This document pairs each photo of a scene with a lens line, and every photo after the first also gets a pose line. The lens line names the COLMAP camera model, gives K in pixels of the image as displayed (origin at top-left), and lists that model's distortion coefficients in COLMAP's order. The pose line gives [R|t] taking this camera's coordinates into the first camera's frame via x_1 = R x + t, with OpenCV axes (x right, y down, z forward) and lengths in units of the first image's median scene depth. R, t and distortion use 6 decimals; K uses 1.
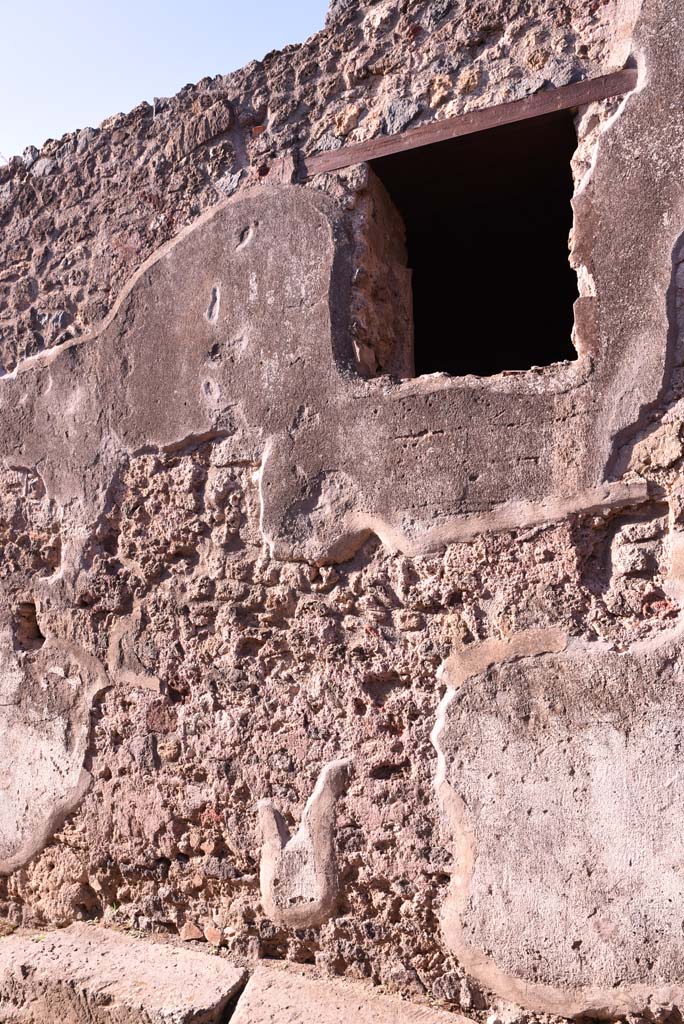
lens RADIAL K [[695.0, 0, 339.5], [0, 695.0, 512.4], [0, 0, 1]] dist [-0.128689, 0.088711]
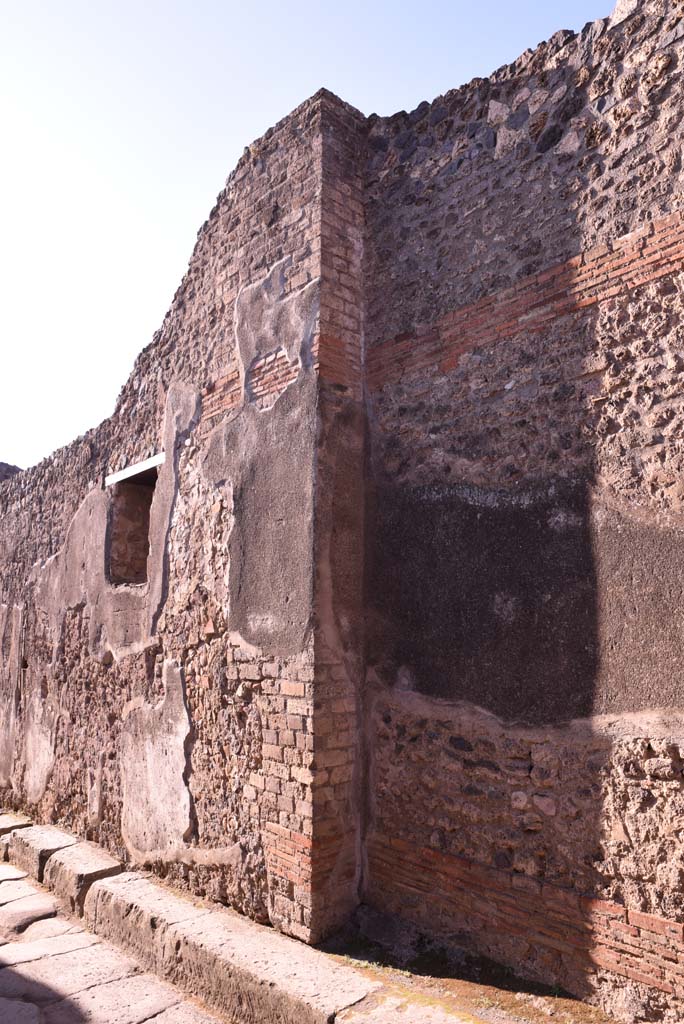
lens RADIAL K [[695.0, 0, 334.7], [0, 695.0, 504.6], [0, 0, 1]] dist [-0.128689, 0.088711]
pose [[0.911251, -0.086355, -0.402696, 1.780062], [0.054407, 0.994442, -0.090134, -0.225973], [0.408241, 0.060225, 0.910885, -0.848081]]
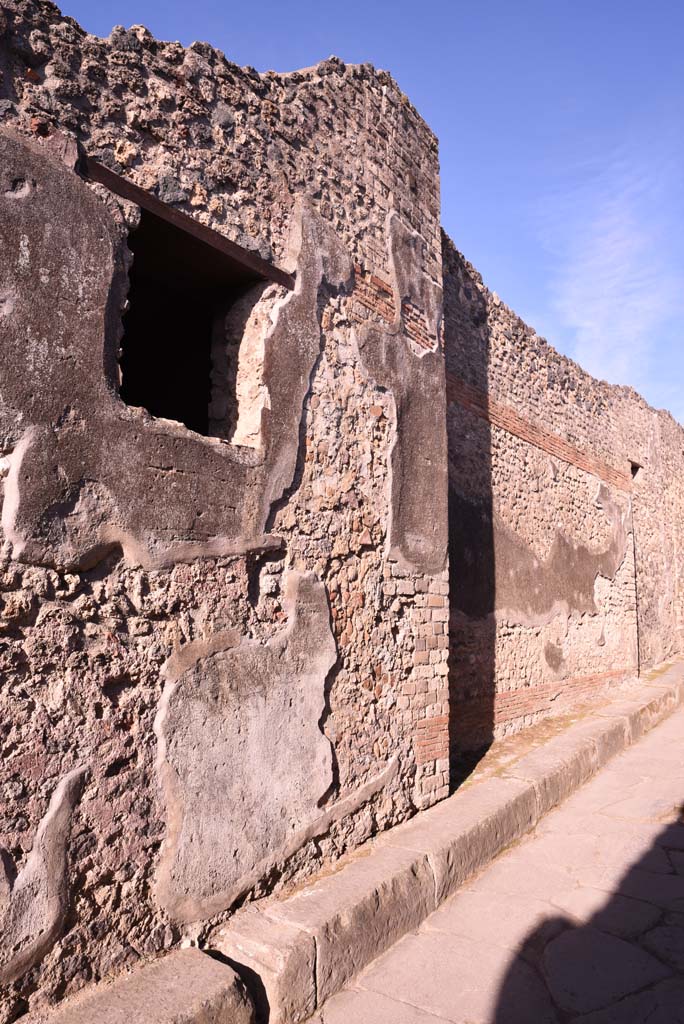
lens RADIAL K [[695.0, 0, 333.3], [0, 695.0, 502.2], [0, 0, 1]] dist [-0.128689, 0.088711]
pose [[0.203242, 0.162143, 0.965610, -0.977529], [-0.105824, 0.984054, -0.142966, 0.084059], [-0.973393, -0.073128, 0.217160, 0.470909]]
